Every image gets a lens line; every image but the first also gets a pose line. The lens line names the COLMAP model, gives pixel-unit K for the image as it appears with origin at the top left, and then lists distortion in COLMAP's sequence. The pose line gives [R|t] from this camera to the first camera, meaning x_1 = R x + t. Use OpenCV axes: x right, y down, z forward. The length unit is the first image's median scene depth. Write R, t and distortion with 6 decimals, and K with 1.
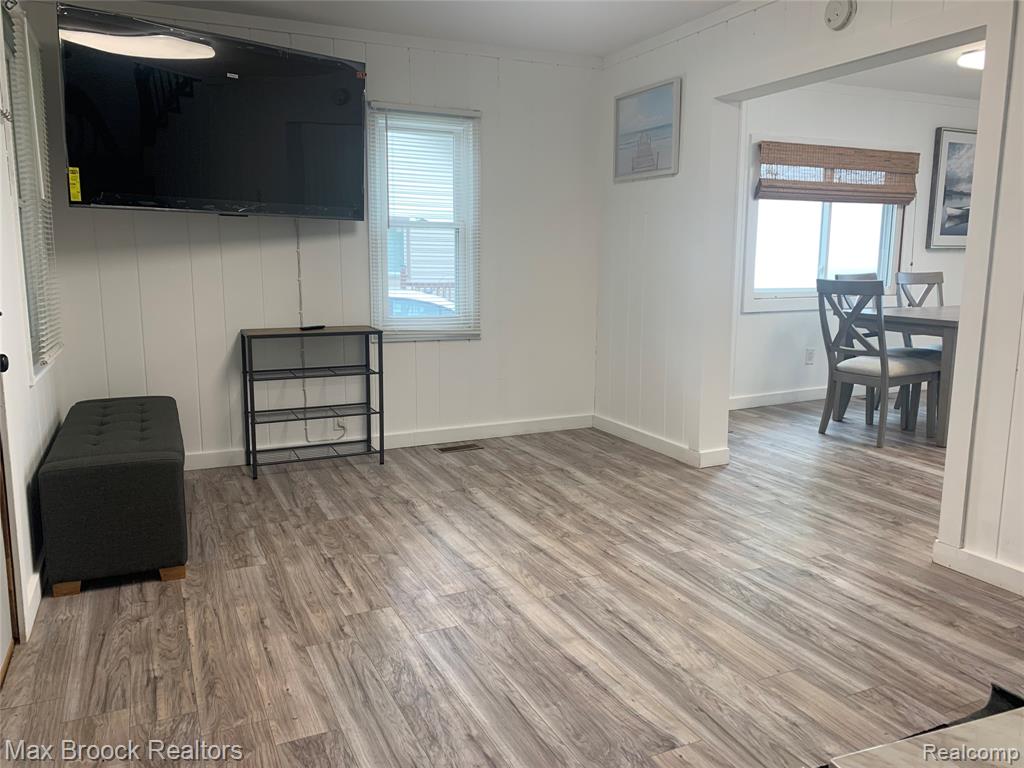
lens RADIAL K [[792.1, 0, 513.1], [0, 792.1, 382.1], [0, 0, 1]] dist [0.000460, -0.010370]
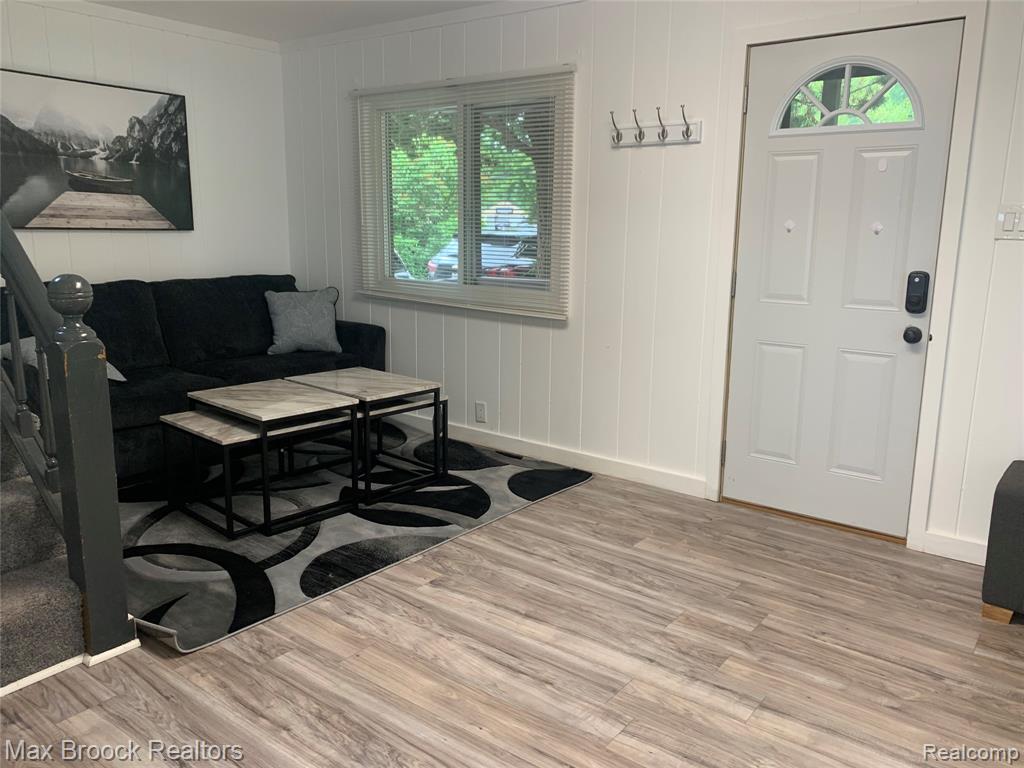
lens RADIAL K [[792.1, 0, 512.8], [0, 792.1, 384.1], [0, 0, 1]] dist [0.000460, -0.010370]
pose [[-0.892716, 0.071536, -0.444906, 0.571838], [-0.089331, 0.939630, 0.330327, -0.322578], [0.441677, 0.334632, -0.832432, 1.778450]]
